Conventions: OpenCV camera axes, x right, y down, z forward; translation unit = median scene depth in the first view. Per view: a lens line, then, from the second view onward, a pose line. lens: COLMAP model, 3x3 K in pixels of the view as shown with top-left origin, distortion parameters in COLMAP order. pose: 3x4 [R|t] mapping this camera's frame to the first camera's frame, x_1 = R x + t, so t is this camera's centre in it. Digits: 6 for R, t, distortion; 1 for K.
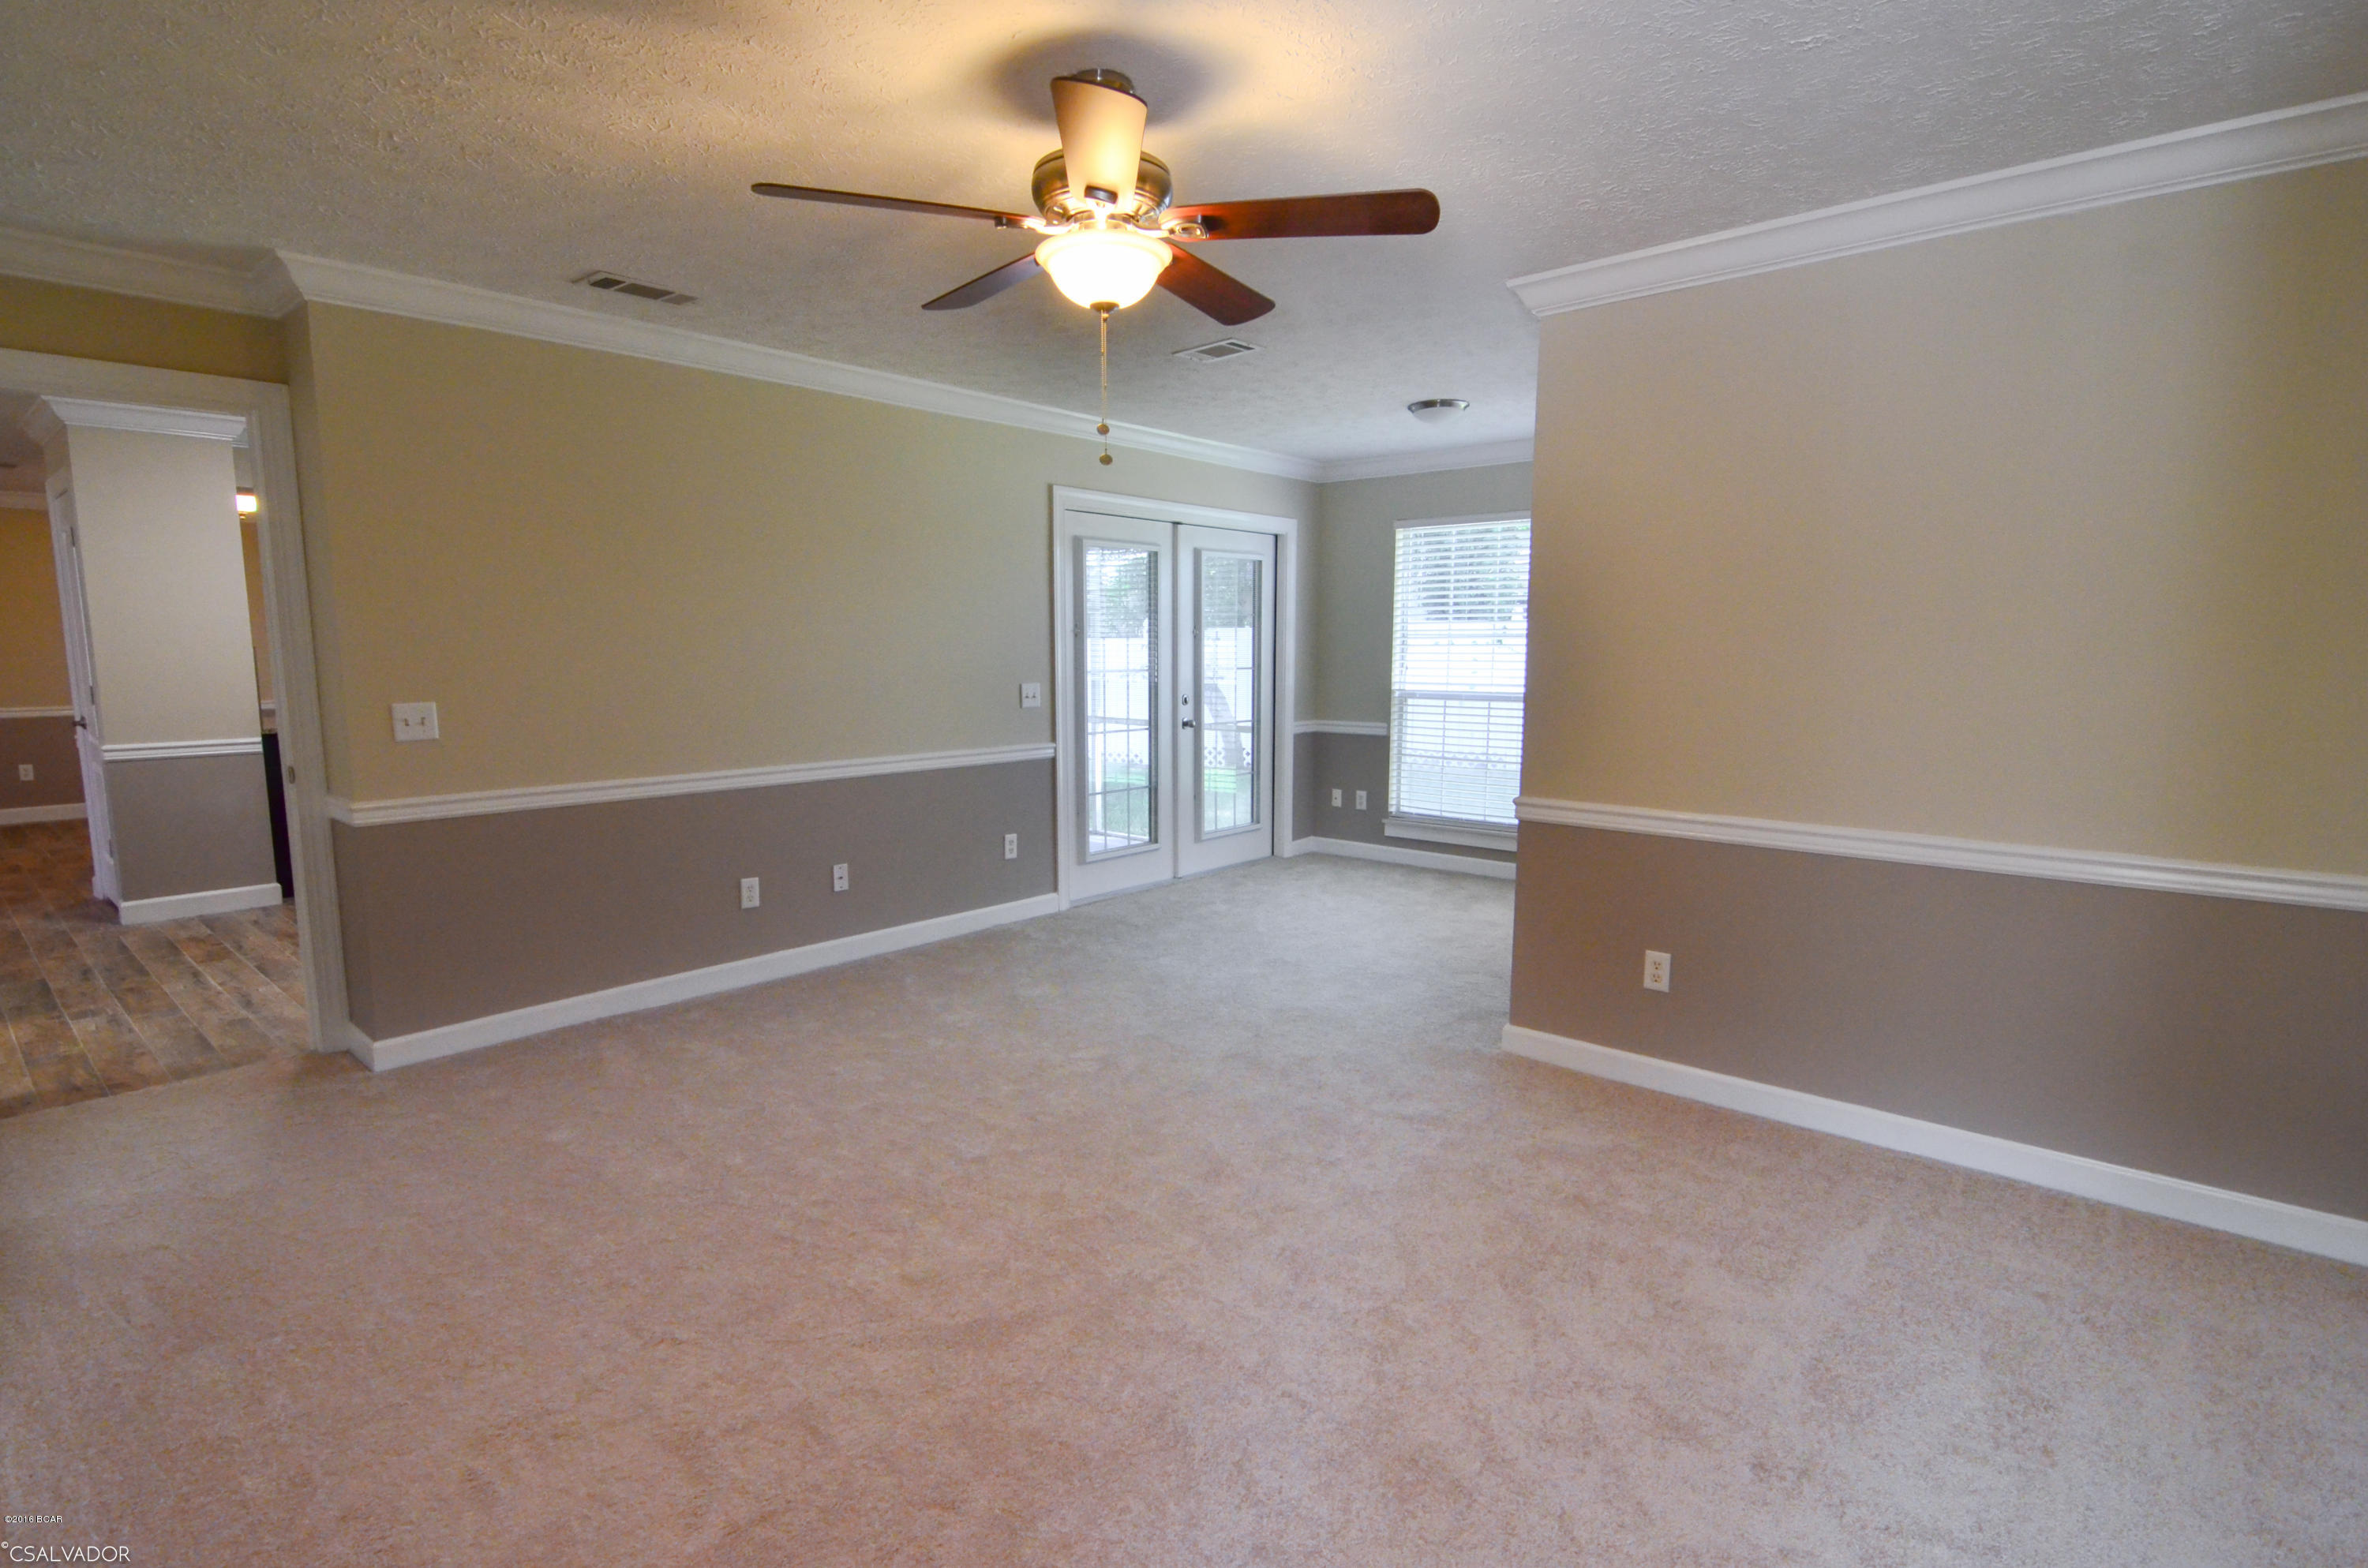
lens RADIAL K [[1172.6, 0, 1170.6], [0, 1172.6, 795.7], [0, 0, 1]] dist [0.008736, -0.010260]
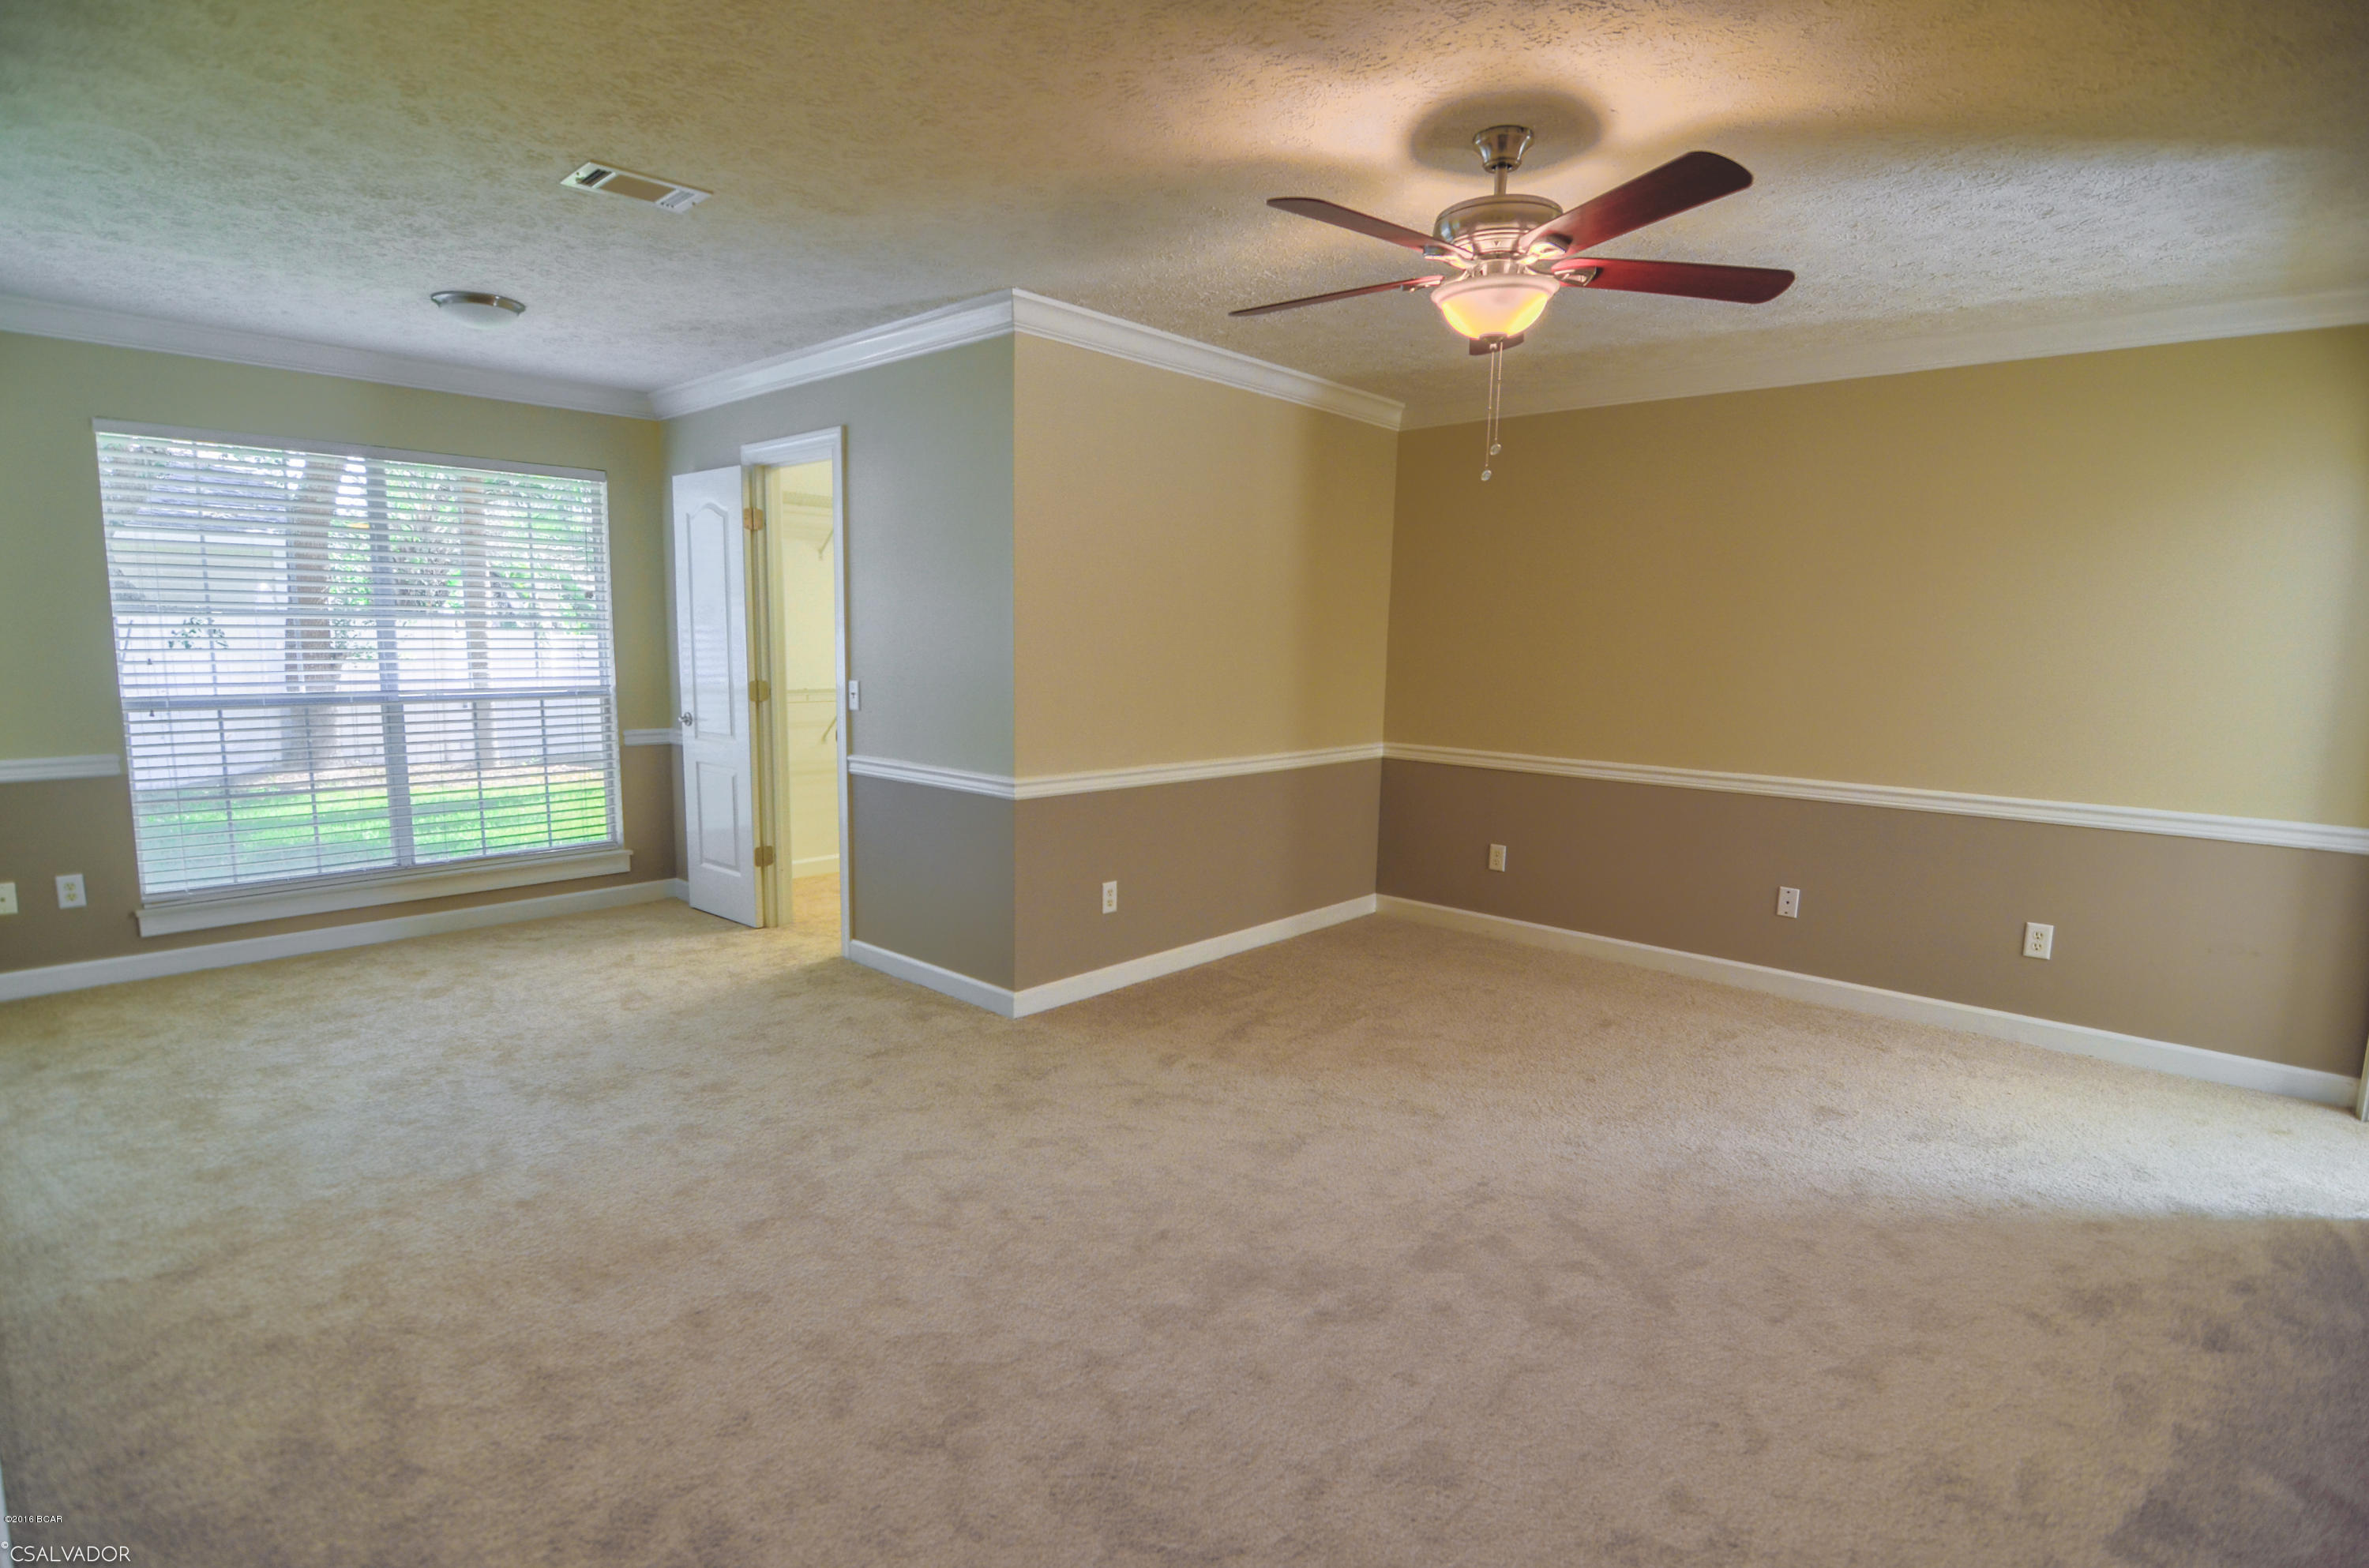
lens RADIAL K [[1182.9, 0, 1184.5], [0, 1182.9, 784.0], [0, 0, 1]] dist [0.002885, -0.018909]
pose [[0.000243, -0.123246, 0.992376, -0.417504], [0.113627, 0.985952, 0.122421, -0.058313], [-0.993524, 0.112731, 0.014243, 0.452509]]
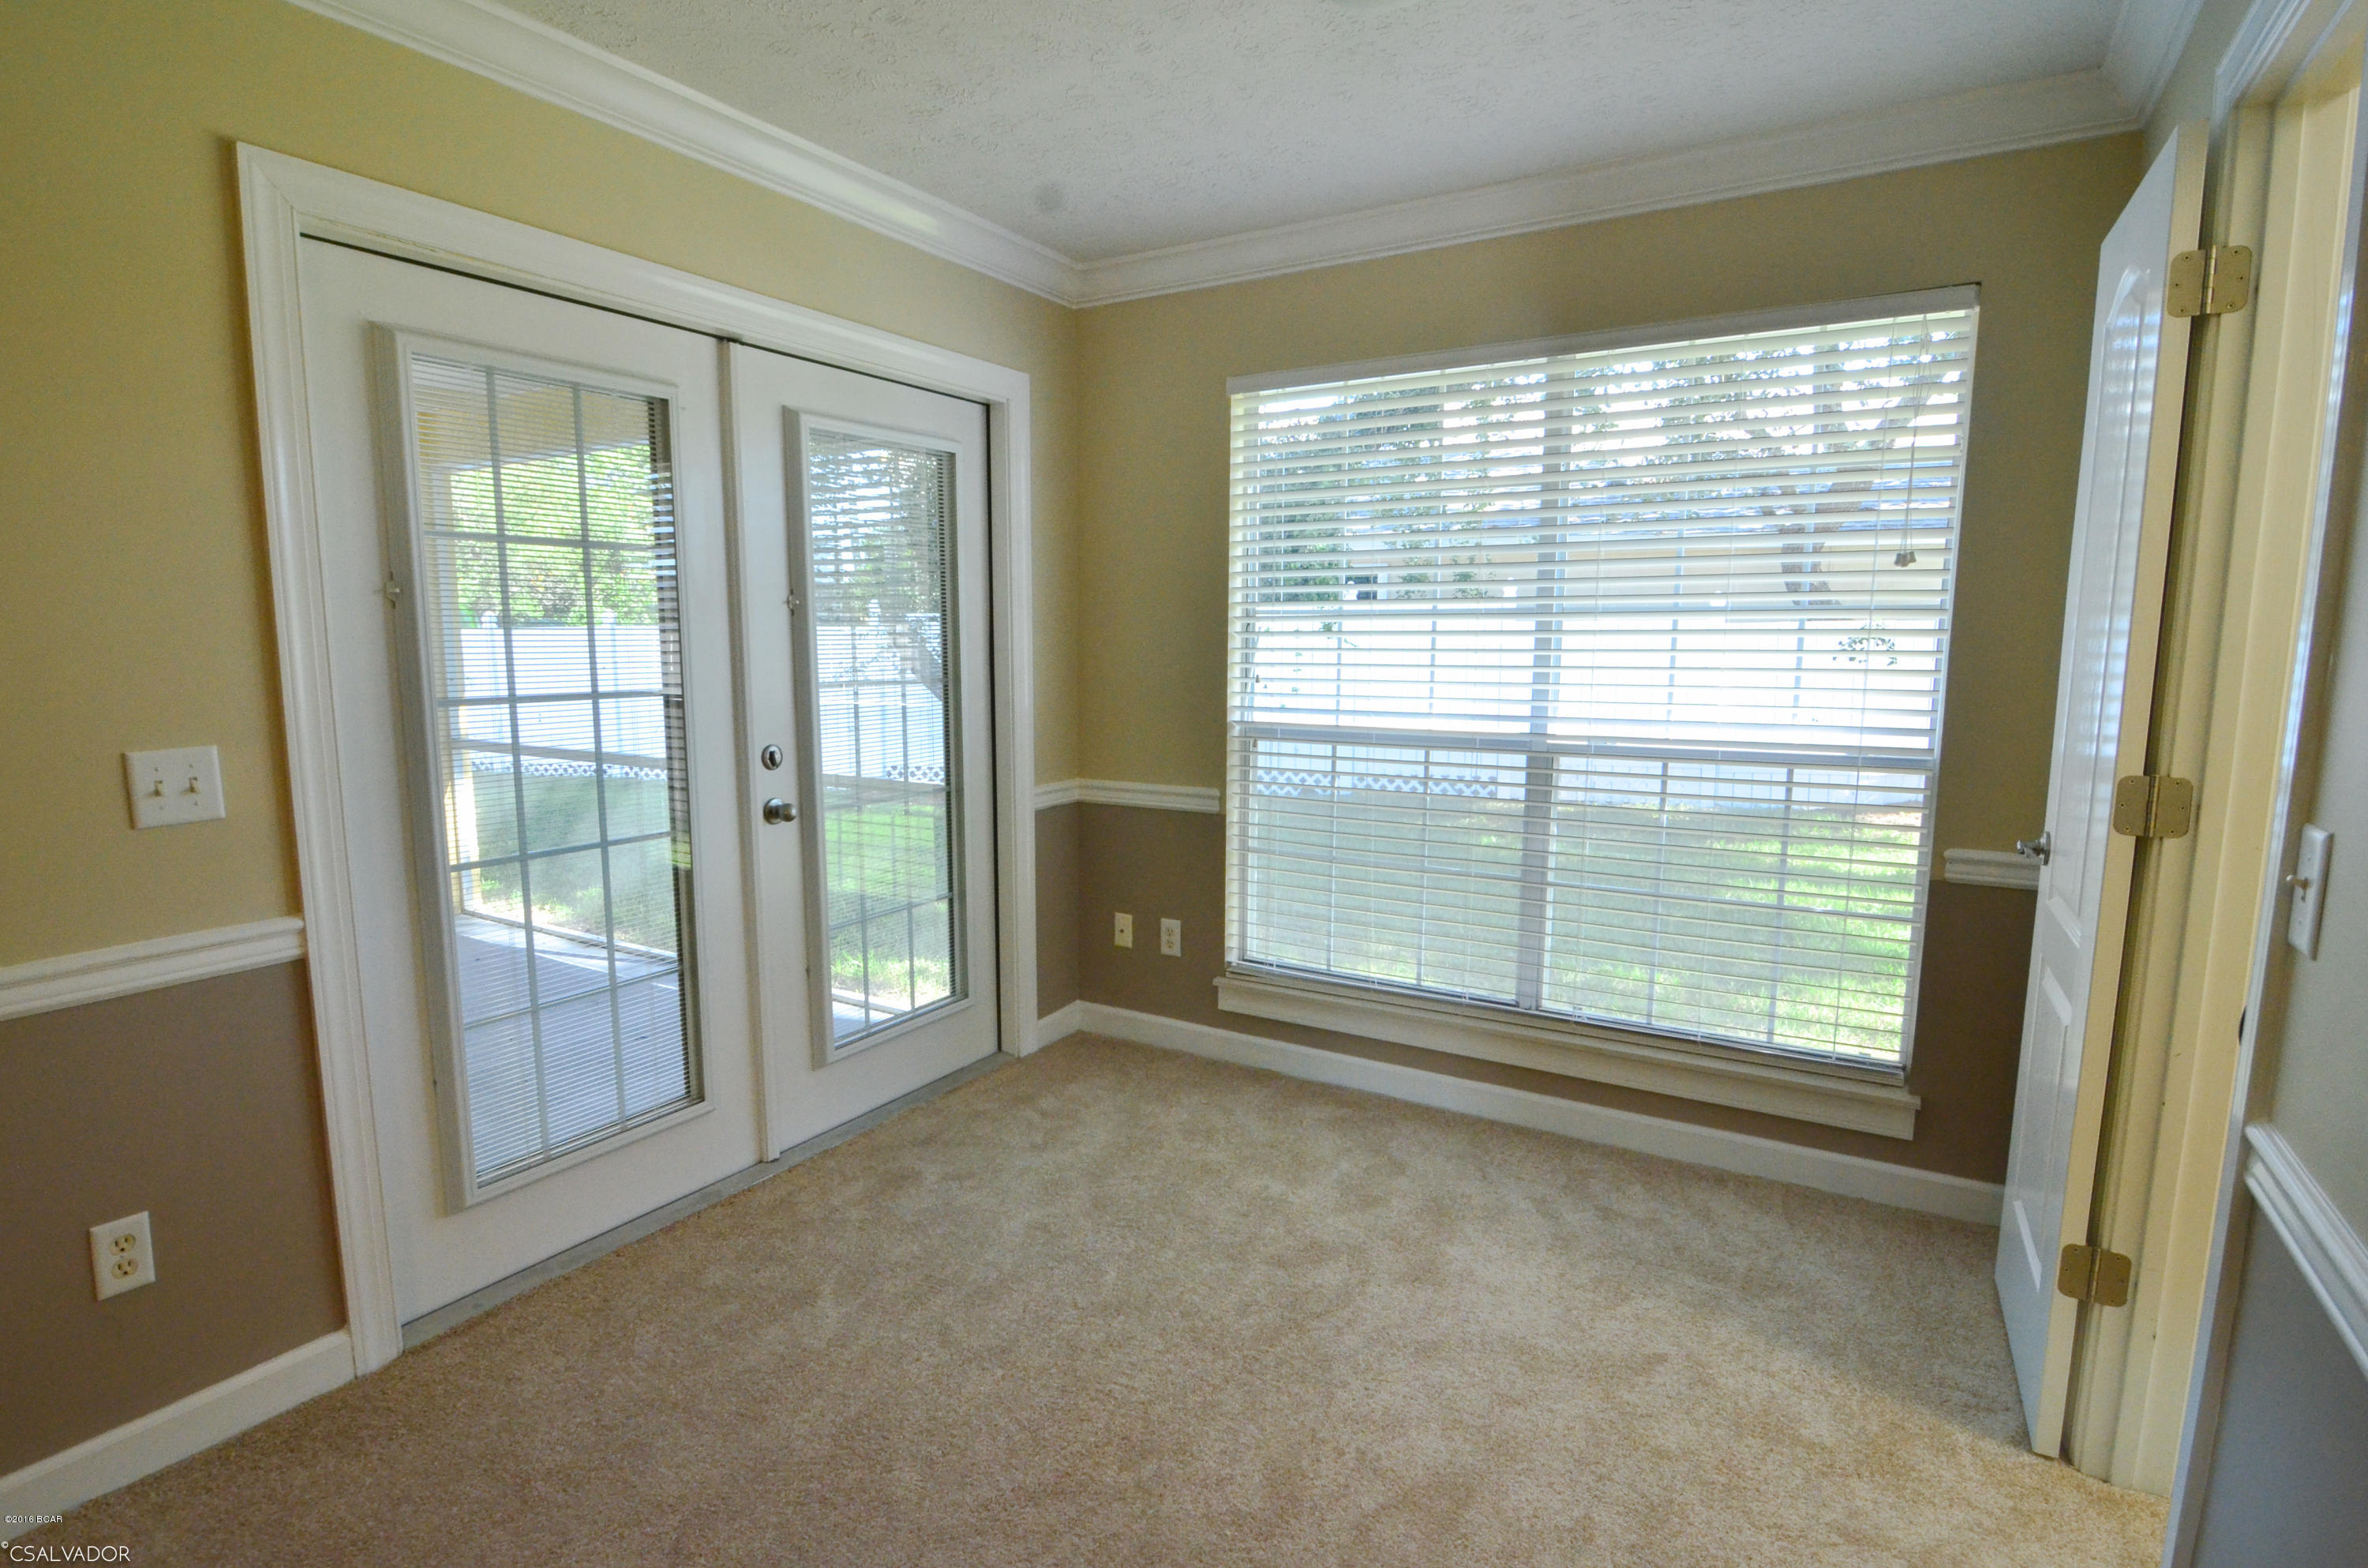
lens RADIAL K [[1172.6, 0, 1170.6], [0, 1172.6, 795.7], [0, 0, 1]] dist [0.008736, -0.010260]
pose [[0.984084, -0.023342, 0.176166, 0.076468], [0.021682, 0.999701, 0.011341, -0.065640], [-0.176378, -0.007341, 0.984295, 0.514927]]
